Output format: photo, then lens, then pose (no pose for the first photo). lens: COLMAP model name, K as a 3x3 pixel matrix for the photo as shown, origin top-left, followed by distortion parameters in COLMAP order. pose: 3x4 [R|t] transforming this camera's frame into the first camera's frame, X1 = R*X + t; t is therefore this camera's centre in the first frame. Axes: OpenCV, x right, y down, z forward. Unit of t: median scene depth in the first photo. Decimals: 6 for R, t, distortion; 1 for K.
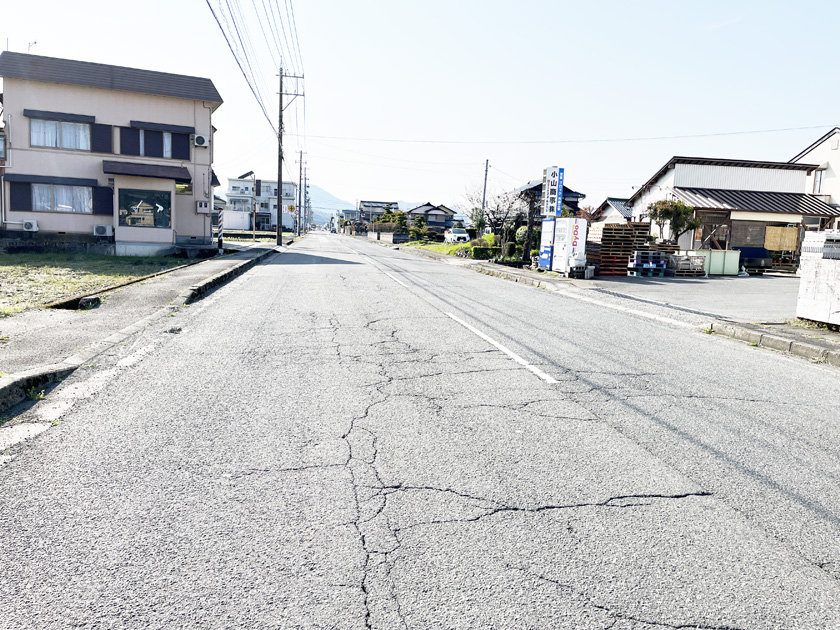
lens RADIAL K [[633.1, 0, 420.0], [0, 633.1, 315.0], [0, 0, 1]] dist [0.084002, -0.115696]
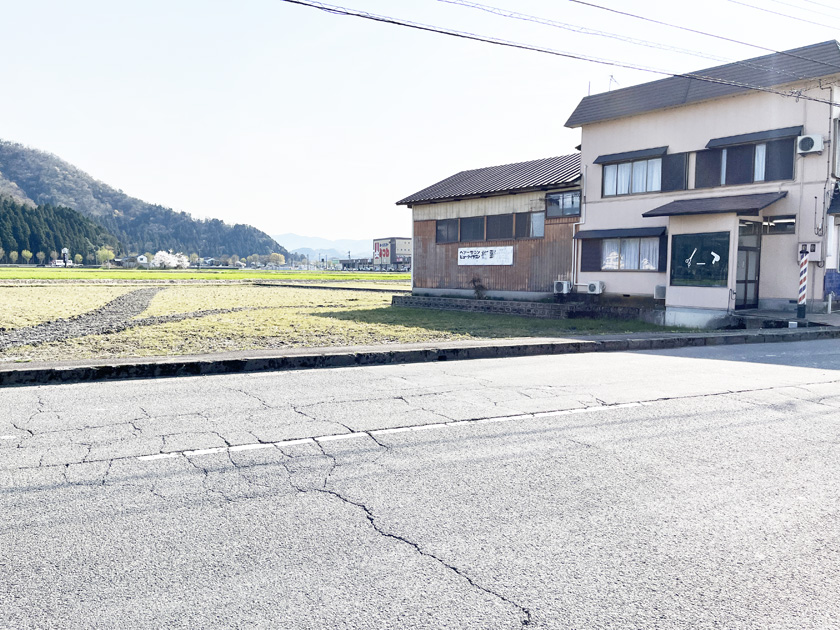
lens RADIAL K [[633.1, 0, 420.0], [0, 633.1, 315.0], [0, 0, 1]] dist [0.084002, -0.115696]
pose [[0.285355, 0.022475, -0.958158, 0.150753], [-0.120381, 0.992648, -0.012567, -0.061193], [0.950832, 0.118930, 0.285963, 0.518540]]
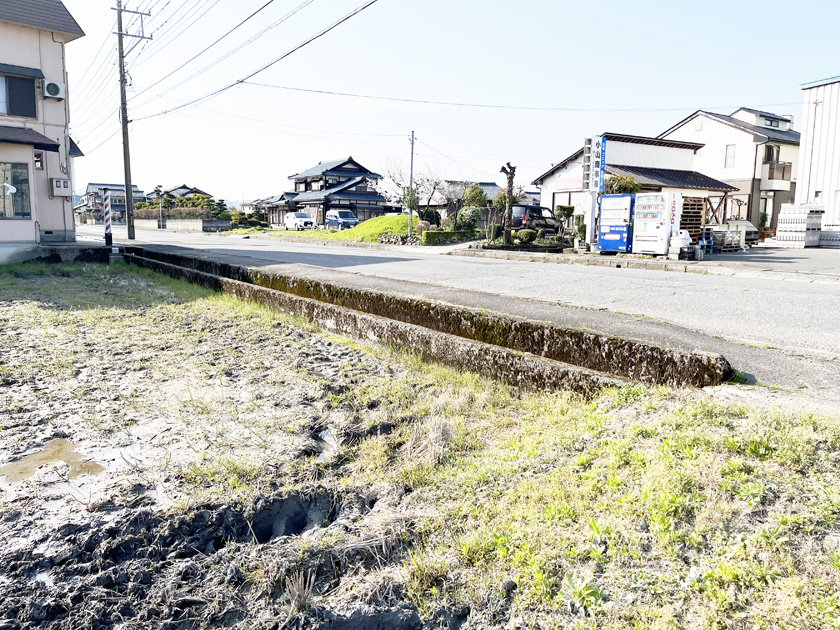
lens RADIAL K [[633.1, 0, 420.0], [0, 633.1, 315.0], [0, 0, 1]] dist [0.084002, -0.115696]
pose [[0.904033, -0.091316, 0.417596, -0.313521], [0.081178, 0.995814, 0.042017, -0.032471], [-0.419685, -0.004085, 0.907661, 0.228781]]
